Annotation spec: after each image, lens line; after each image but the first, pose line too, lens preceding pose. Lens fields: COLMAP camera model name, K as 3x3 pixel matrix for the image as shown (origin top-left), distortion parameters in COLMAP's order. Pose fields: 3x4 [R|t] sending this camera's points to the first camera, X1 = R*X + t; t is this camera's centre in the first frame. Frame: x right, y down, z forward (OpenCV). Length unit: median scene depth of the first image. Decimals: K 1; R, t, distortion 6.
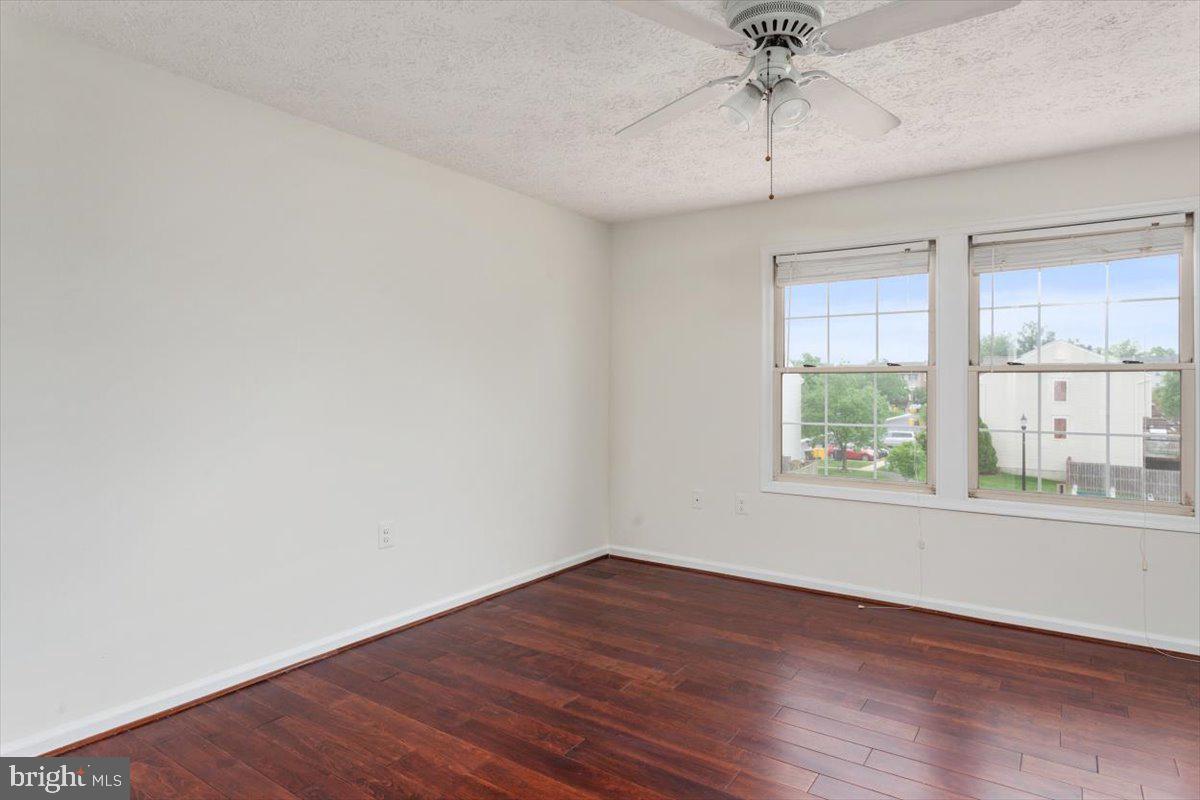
lens RADIAL K [[655.8, 0, 600.0], [0, 655.8, 400.0], [0, 0, 1]] dist [-0.001058, -0.000252]
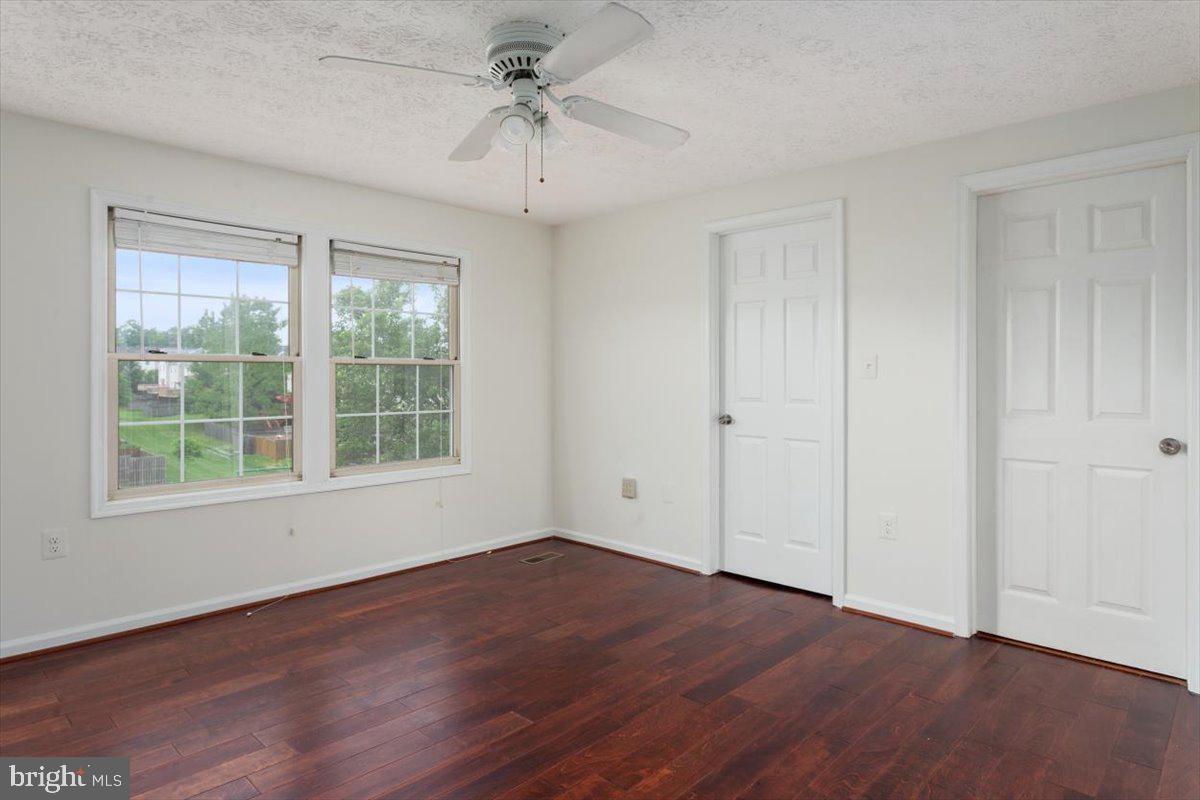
lens RADIAL K [[664.1, 0, 593.7], [0, 664.1, 383.2], [0, 0, 1]] dist [-0.001344, -0.000103]
pose [[0.204028, -0.014340, 0.978860, -0.441003], [0.022450, 0.999698, 0.009966, -0.010406], [-0.978707, 0.019942, 0.204289, 0.343329]]
